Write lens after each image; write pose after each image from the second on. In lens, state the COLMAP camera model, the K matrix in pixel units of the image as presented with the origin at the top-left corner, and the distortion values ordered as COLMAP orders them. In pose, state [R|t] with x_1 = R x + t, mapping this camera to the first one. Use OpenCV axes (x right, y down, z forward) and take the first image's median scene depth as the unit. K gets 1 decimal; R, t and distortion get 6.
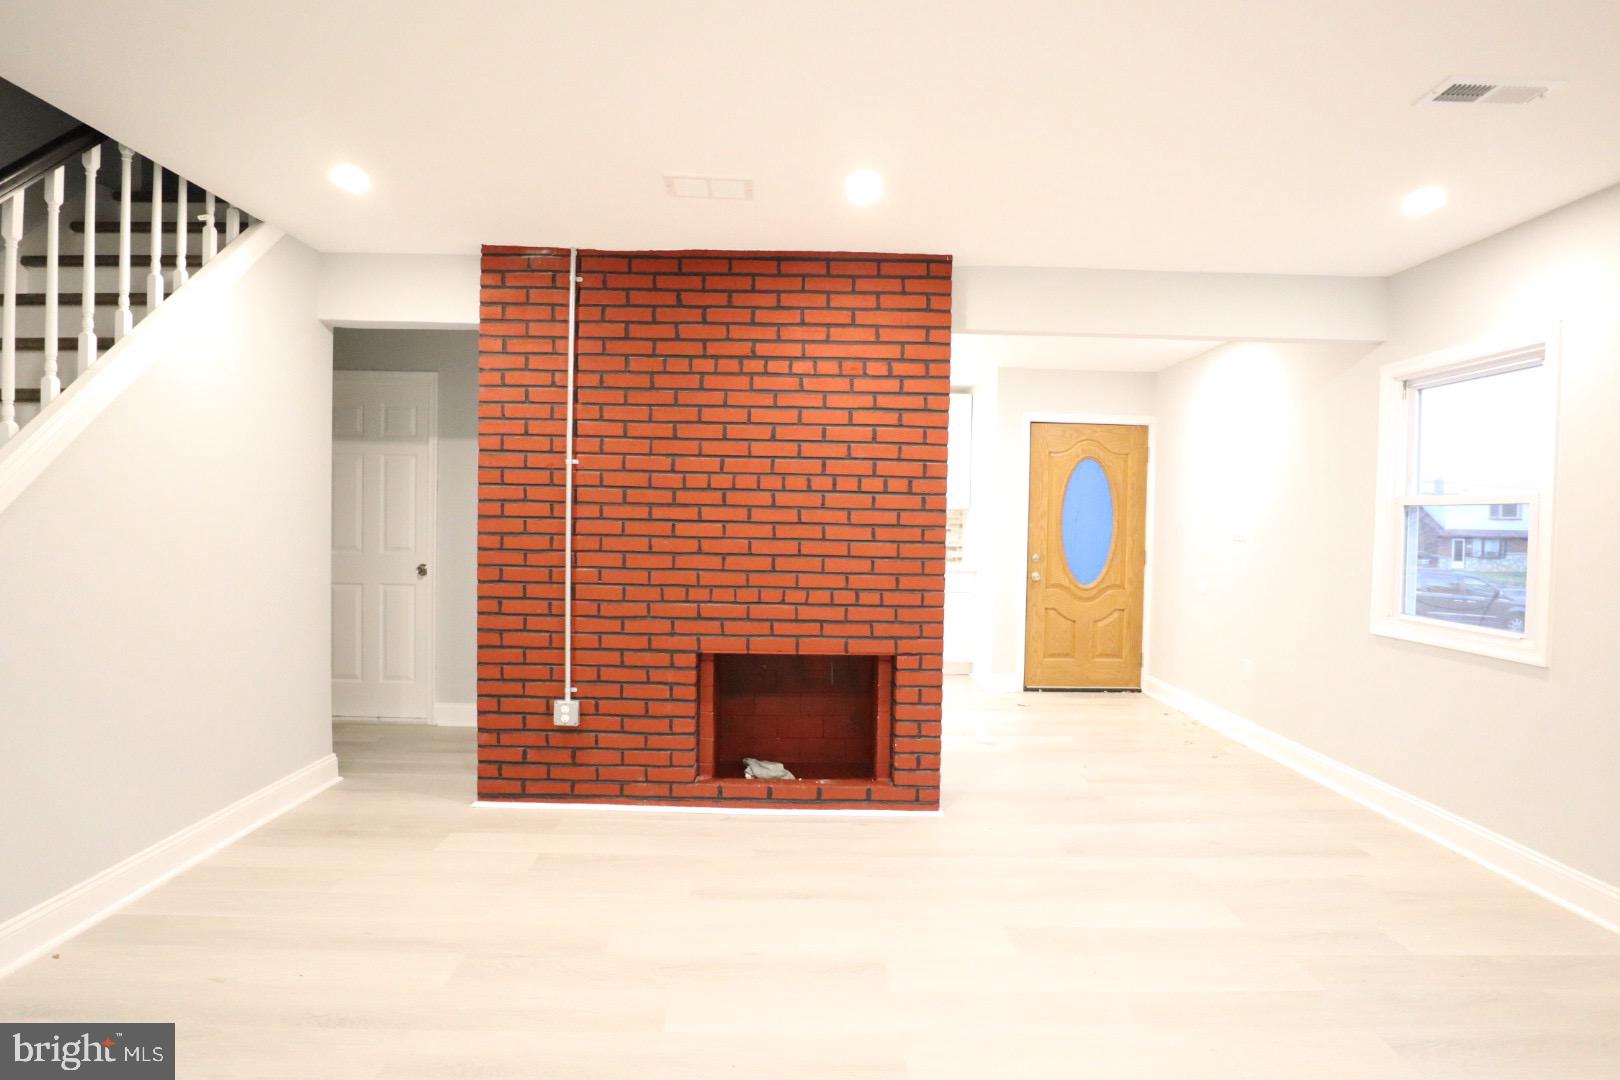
lens RADIAL K [[839.1, 0, 808.9], [0, 839.1, 535.7], [0, 0, 1]] dist [-0.079407, 0.061103]
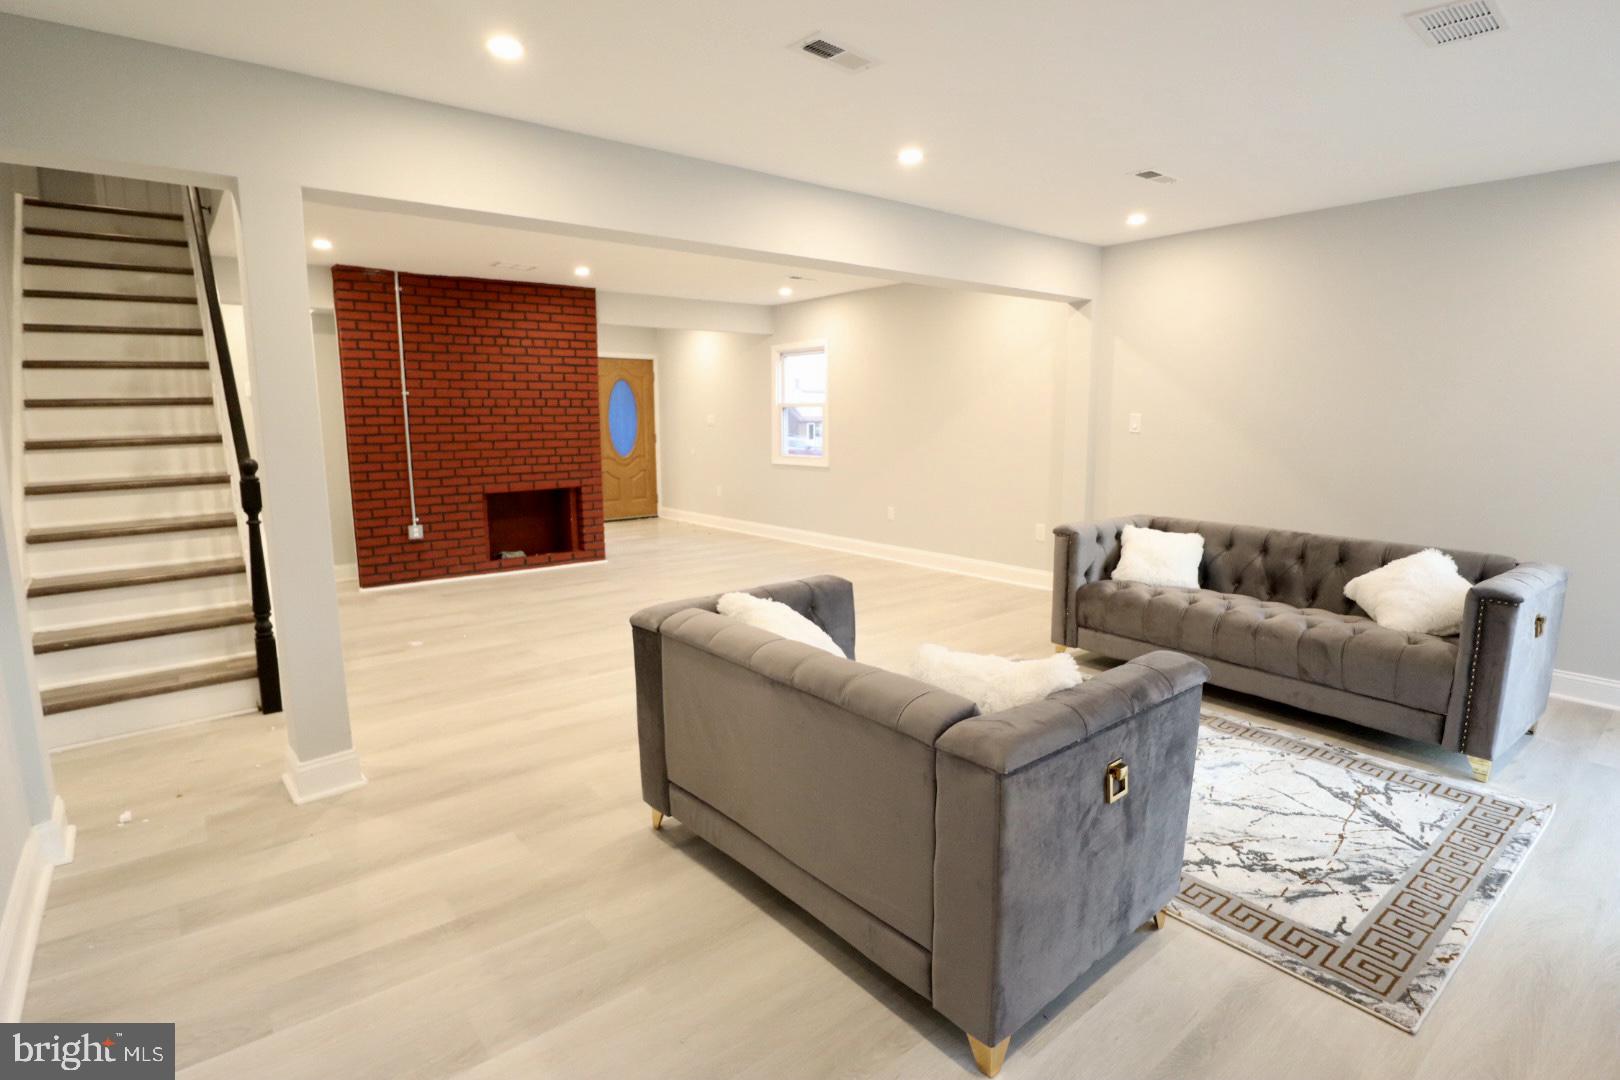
lens RADIAL K [[819.4, 0, 810.0], [0, 819.4, 540.0], [0, 0, 1]] dist [-0.047950, 0.015685]
pose [[0.783850, -0.116908, 0.609845, -0.696454], [0.035333, 0.988923, 0.144163, 0.003569], [-0.619944, -0.091454, 0.779298, -0.924699]]
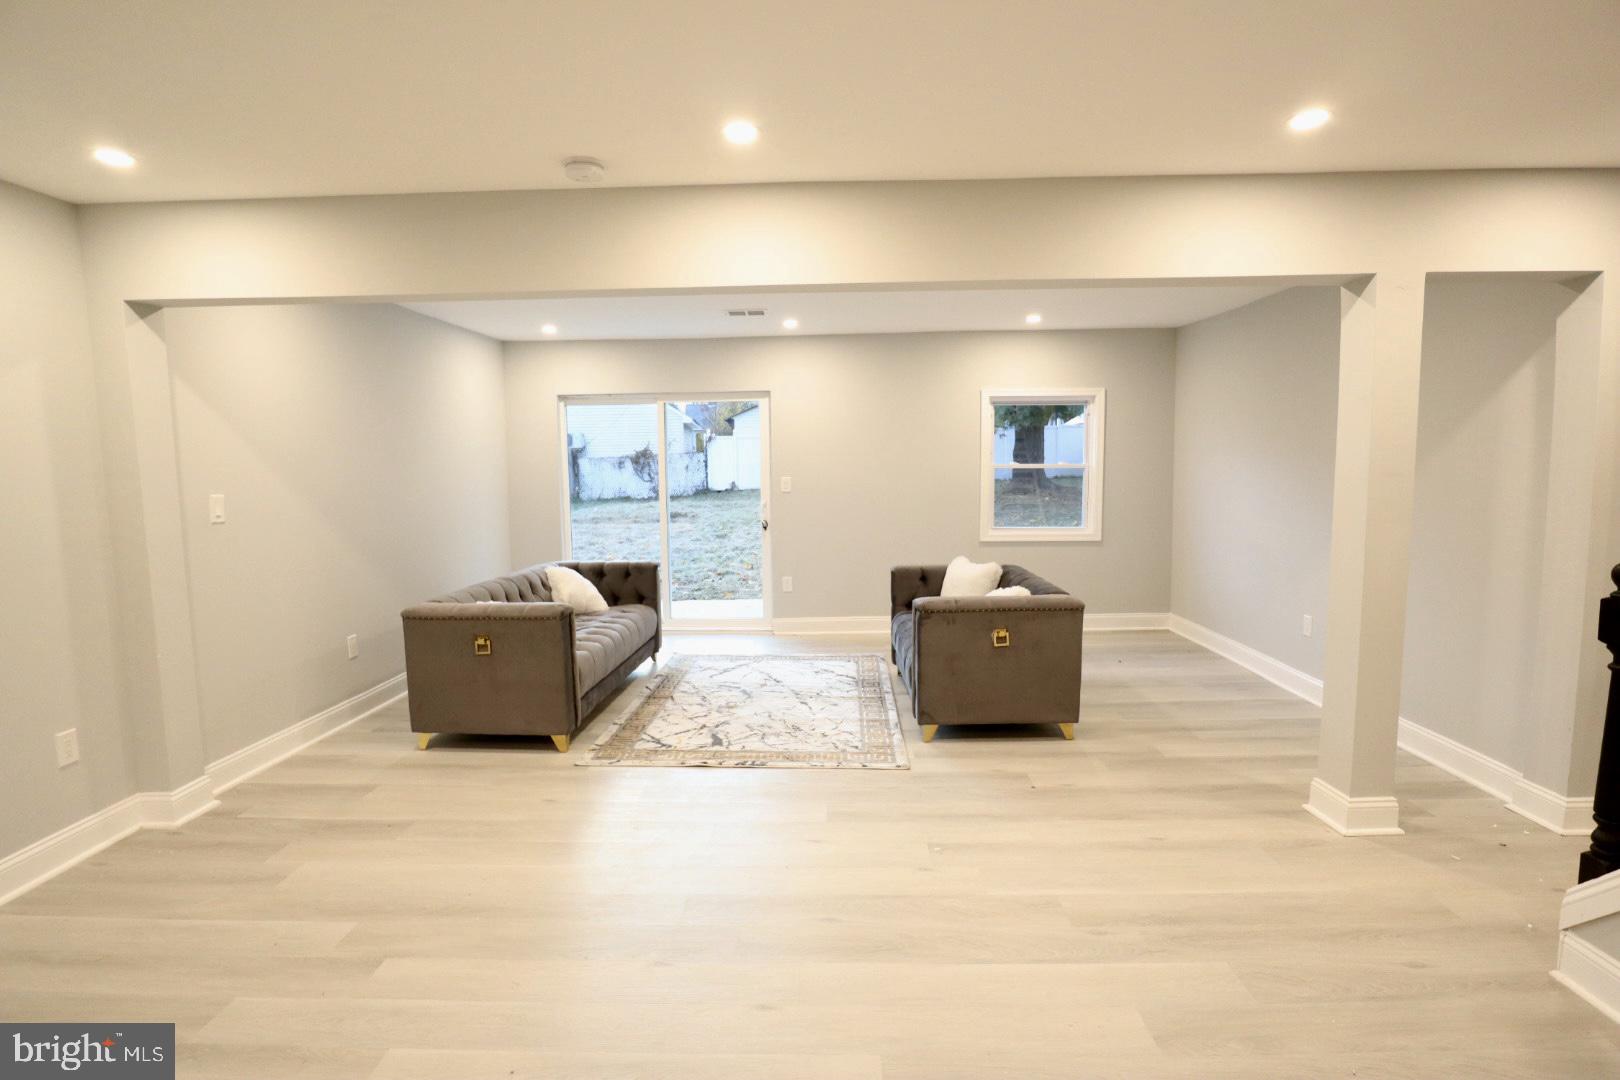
lens RADIAL K [[819.4, 0, 810.0], [0, 819.4, 540.0], [0, 0, 1]] dist [-0.047950, 0.015685]
pose [[-0.999002, -0.009547, 0.043636, -0.051384], [-0.003878, 0.991739, 0.128210, -0.065385], [-0.044499, 0.127913, -0.990787, 0.868692]]
